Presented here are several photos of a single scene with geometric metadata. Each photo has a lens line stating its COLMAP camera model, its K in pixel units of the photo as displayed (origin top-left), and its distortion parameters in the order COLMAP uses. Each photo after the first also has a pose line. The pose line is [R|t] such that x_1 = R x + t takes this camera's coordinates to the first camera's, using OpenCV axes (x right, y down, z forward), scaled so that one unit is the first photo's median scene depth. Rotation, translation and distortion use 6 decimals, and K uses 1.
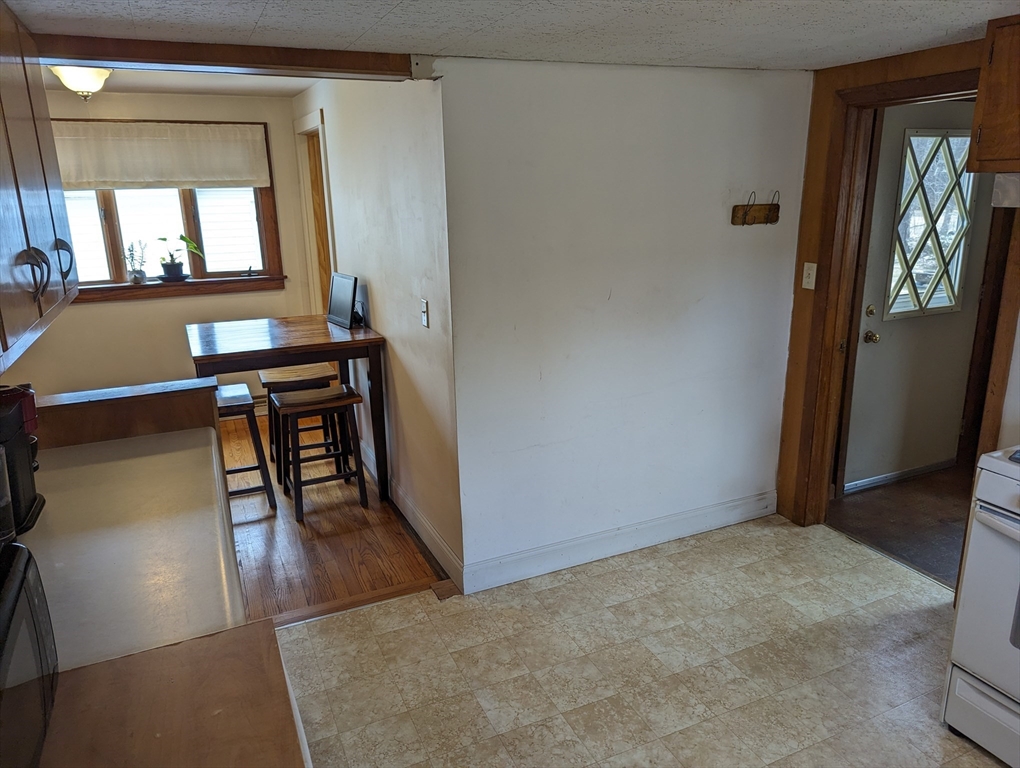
lens RADIAL K [[717.7, 0, 512.3], [0, 717.7, 388.8], [0, 0, 1]] dist [0.072090, -0.068156]
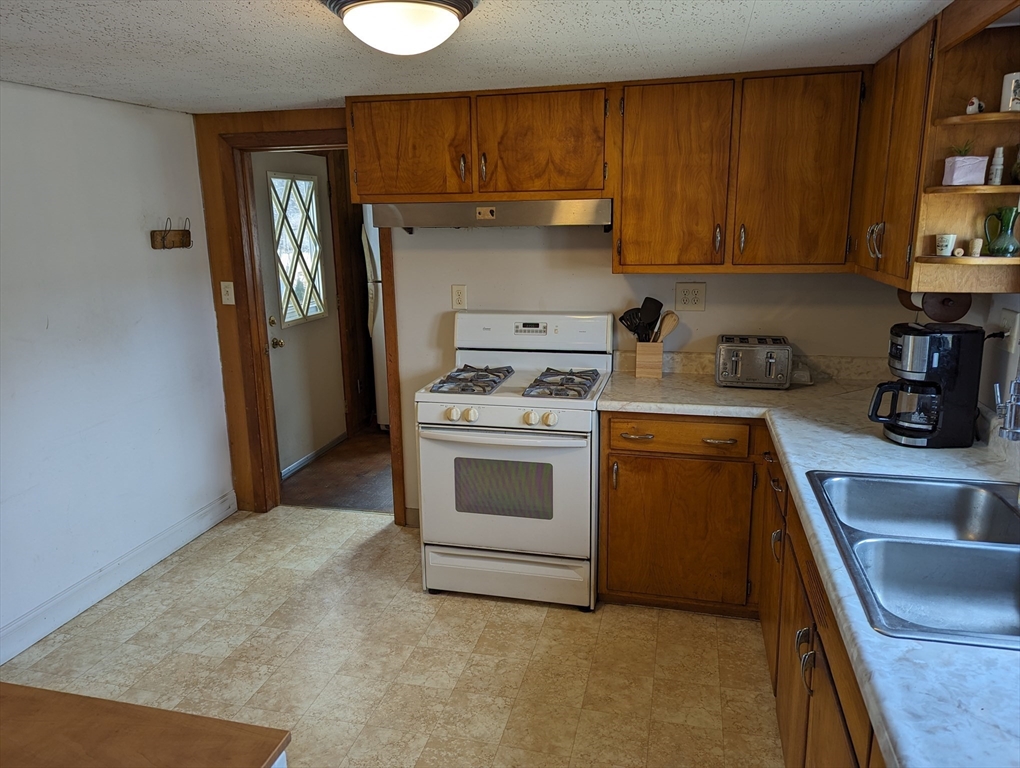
lens RADIAL K [[717.7, 0, 504.9], [0, 717.7, 391.2], [0, 0, 1]] dist [0.072090, -0.068156]
pose [[0.633864, -0.174061, 0.753604, -0.201419], [0.212933, 0.975968, 0.046321, 0.035216], [-0.743556, 0.131106, 0.655694, -0.050445]]
